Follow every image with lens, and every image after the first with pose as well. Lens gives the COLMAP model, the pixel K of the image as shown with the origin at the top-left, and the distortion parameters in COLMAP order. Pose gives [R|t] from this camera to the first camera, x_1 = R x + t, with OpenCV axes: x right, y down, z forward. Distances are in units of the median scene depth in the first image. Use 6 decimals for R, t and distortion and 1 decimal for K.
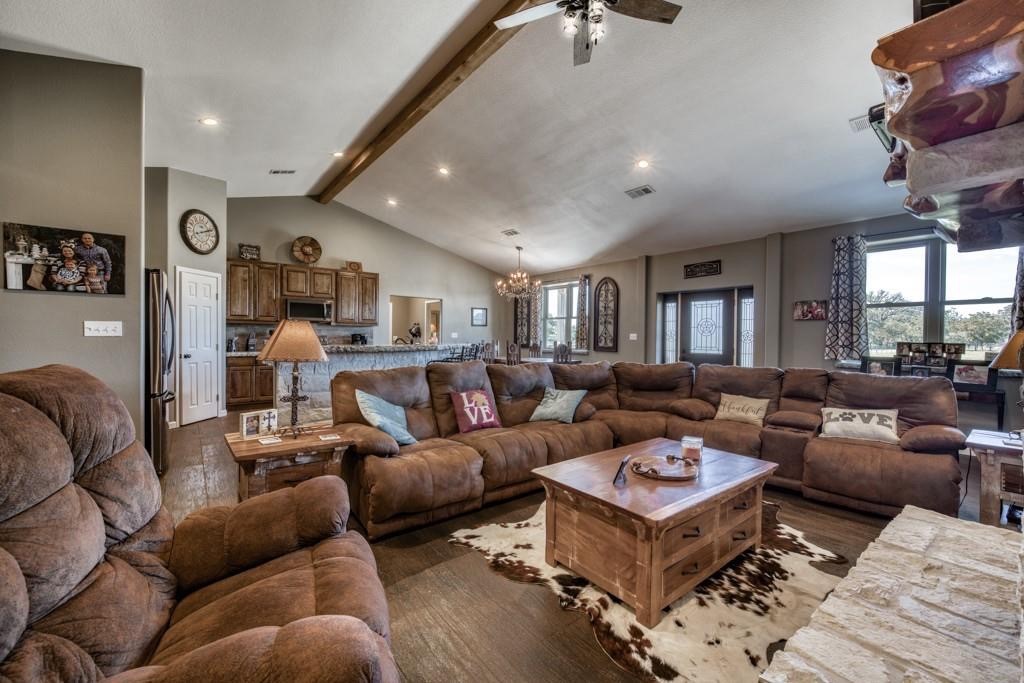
lens RADIAL K [[412.4, 0, 507.5], [0, 412.4, 337.7], [0, 0, 1]] dist [0.000927, 0.000080]
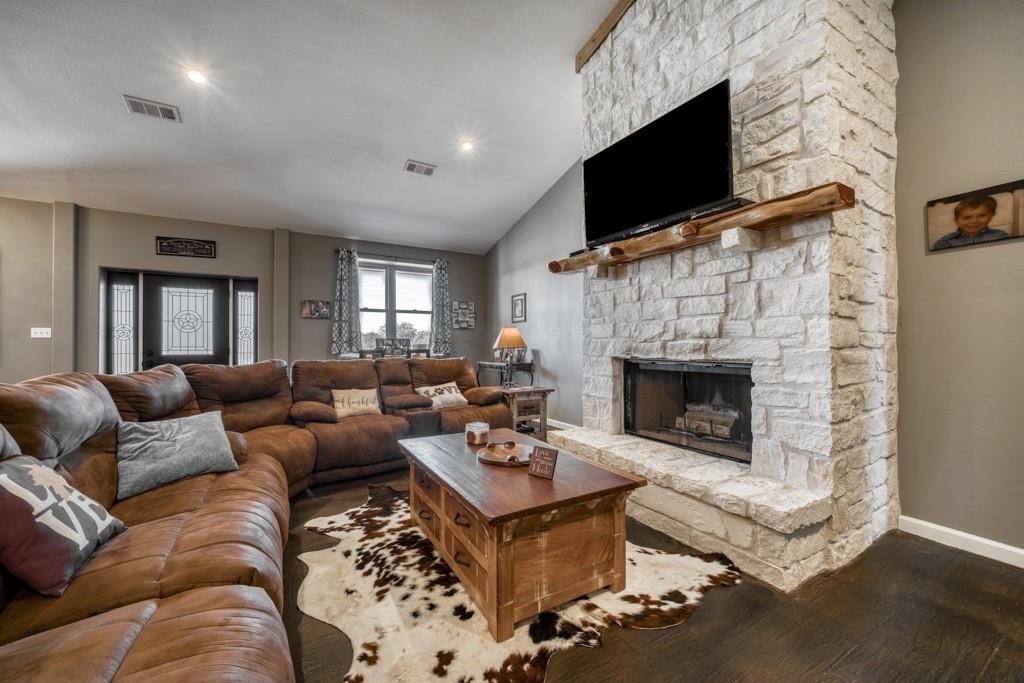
lens RADIAL K [[390.8, 0, 512.0], [0, 390.8, 341.5], [0, 0, 1]] dist [-0.007692, 0.000120]
pose [[0.145838, -0.001514, 0.989307, -0.229197], [0.006868, 0.999976, 0.000518, 0.022937], [-0.989285, 0.006719, 0.145845, 0.380744]]
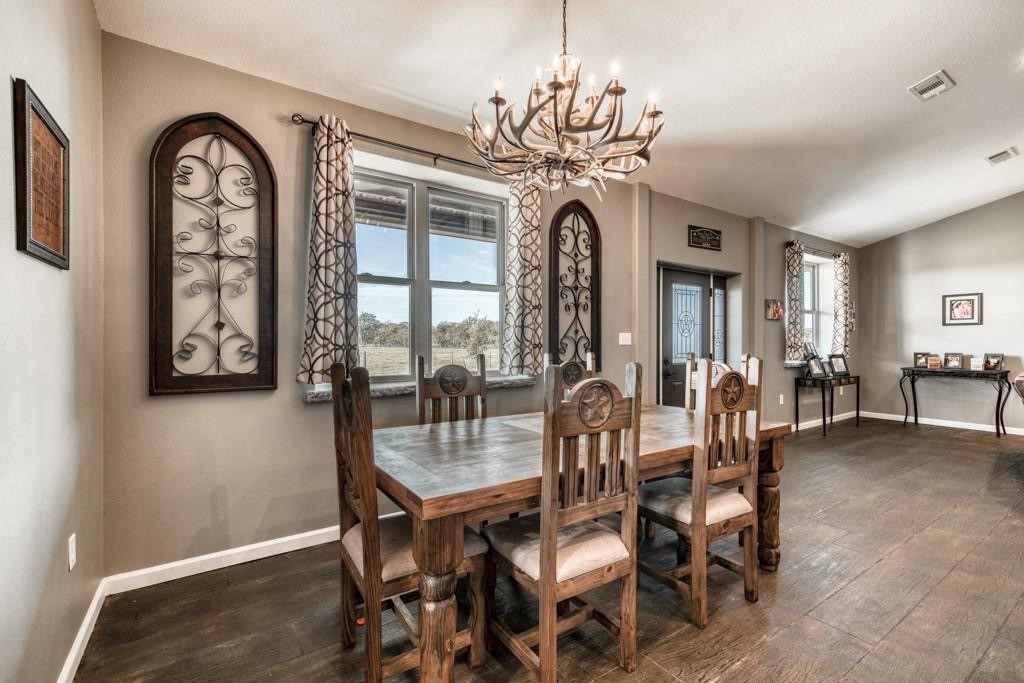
lens RADIAL K [[447.8, 0, 512.0], [0, 447.8, 341.5], [0, 0, 1]] dist [0.002224, 0.000077]
pose [[0.069002, -0.015142, 0.997502, -0.380801], [0.003568, 0.999882, 0.014931, -0.012050], [-0.997610, 0.002529, 0.069047, 1.707582]]
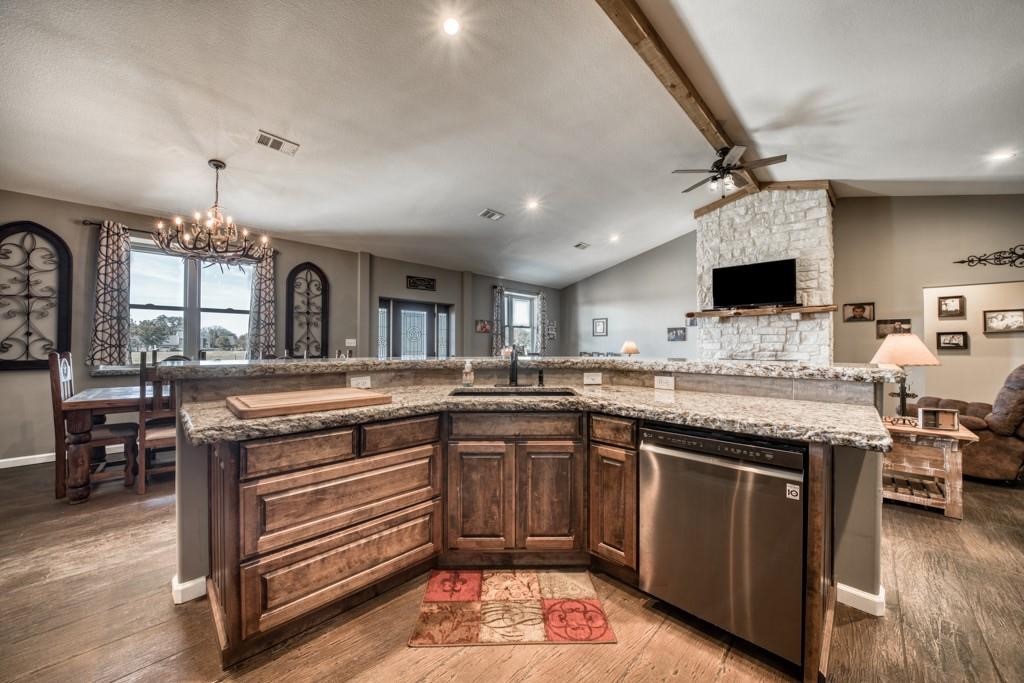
lens RADIAL K [[363.5, 0, 510.0], [0, 363.5, 339.8], [0, 0, 1]] dist [-0.013824, 0.000167]
pose [[-0.124343, 0.001849, 0.992238, -0.741441], [-0.002689, 0.999994, -0.002200, -0.012054], [-0.992236, -0.002942, -0.124337, 1.191402]]
